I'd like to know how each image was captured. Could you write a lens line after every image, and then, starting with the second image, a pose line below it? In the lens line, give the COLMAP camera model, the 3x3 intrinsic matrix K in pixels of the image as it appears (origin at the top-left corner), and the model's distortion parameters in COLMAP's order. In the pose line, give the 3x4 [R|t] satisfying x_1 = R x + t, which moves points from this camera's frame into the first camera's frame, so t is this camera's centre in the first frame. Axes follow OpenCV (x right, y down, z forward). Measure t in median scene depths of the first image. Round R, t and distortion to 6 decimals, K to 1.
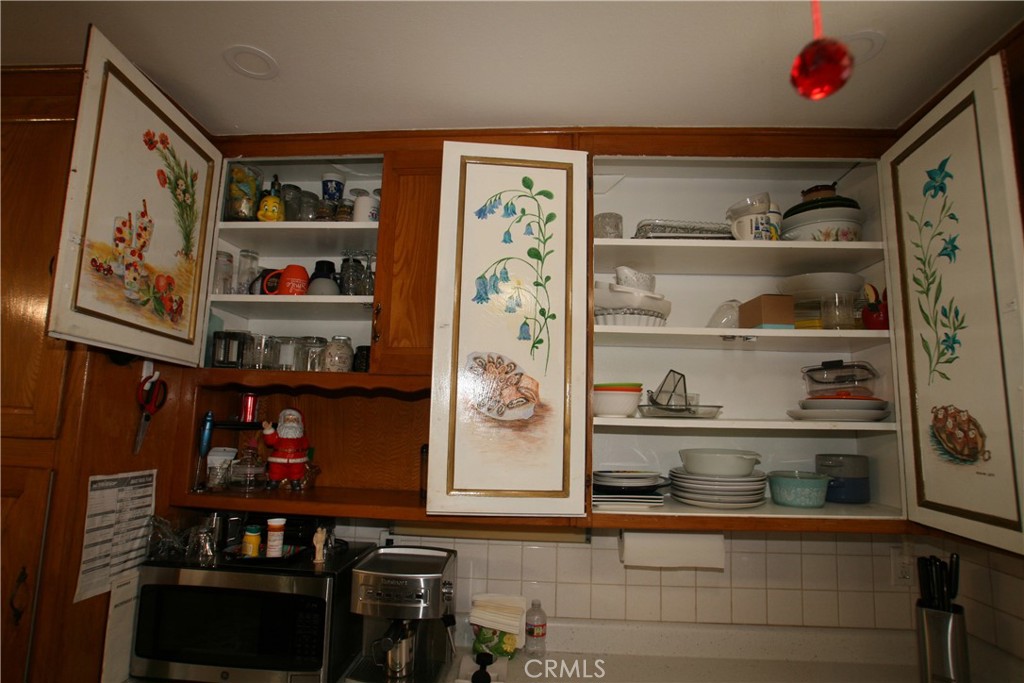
lens RADIAL K [[517.6, 0, 506.9], [0, 517.6, 358.0], [0, 0, 1]] dist [-0.074345, 0.034659]
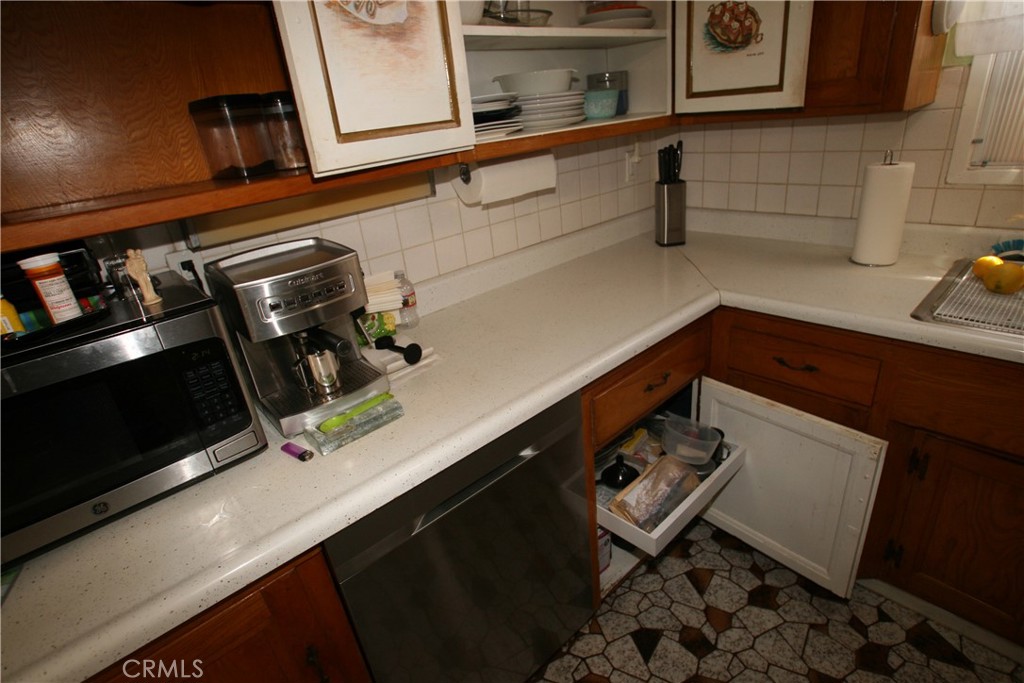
lens RADIAL K [[517.6, 0, 506.9], [0, 517.6, 358.0], [0, 0, 1]] dist [-0.074345, 0.034659]
pose [[0.688438, -0.398220, 0.606196, -0.486021], [0.030187, 0.850800, 0.524623, 0.153751], [-0.724666, -0.342871, 0.597744, 0.304003]]
